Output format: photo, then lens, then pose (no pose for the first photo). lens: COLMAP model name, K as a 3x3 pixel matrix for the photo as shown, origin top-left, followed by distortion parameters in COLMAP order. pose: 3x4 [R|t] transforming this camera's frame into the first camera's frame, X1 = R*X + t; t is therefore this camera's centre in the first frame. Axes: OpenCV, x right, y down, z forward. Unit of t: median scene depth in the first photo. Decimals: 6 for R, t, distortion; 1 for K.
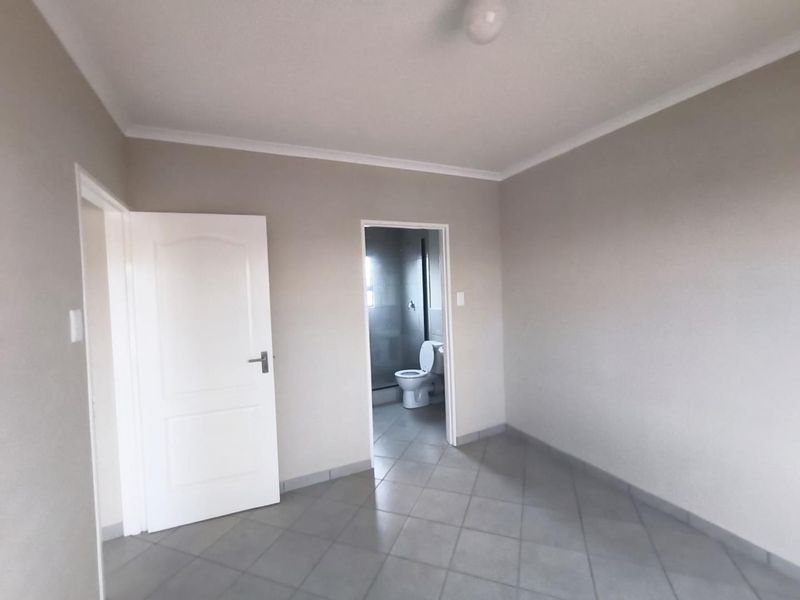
lens RADIAL K [[352.2, 0, 398.8], [0, 352.2, 297.1], [0, 0, 1]] dist [-0.001300, -0.000052]
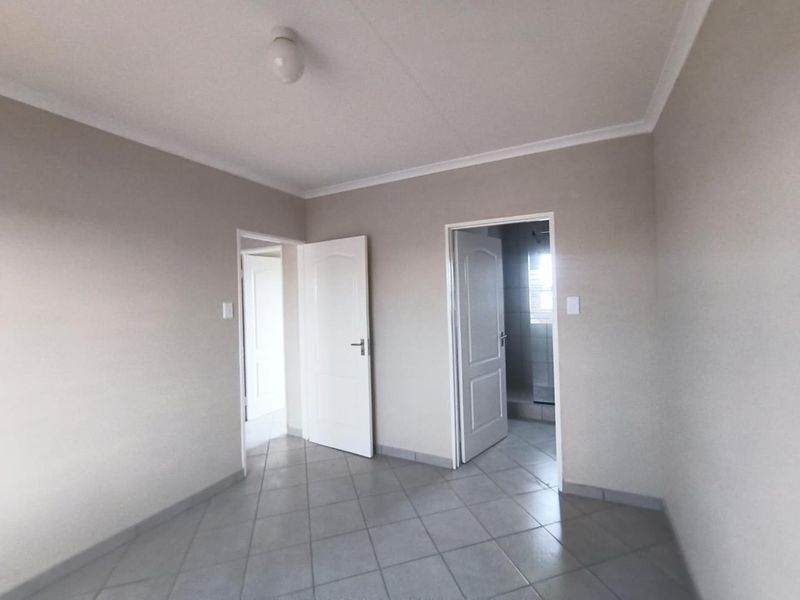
lens RADIAL K [[346.3, 0, 404.1], [0, 346.3, 295.8], [0, 0, 1]] dist [0.000087, 0.000171]
pose [[0.614973, 0.019776, -0.788300, 0.608195], [-0.017370, 0.999783, 0.011531, -0.020247], [0.788357, 0.006602, 0.615183, 0.271692]]
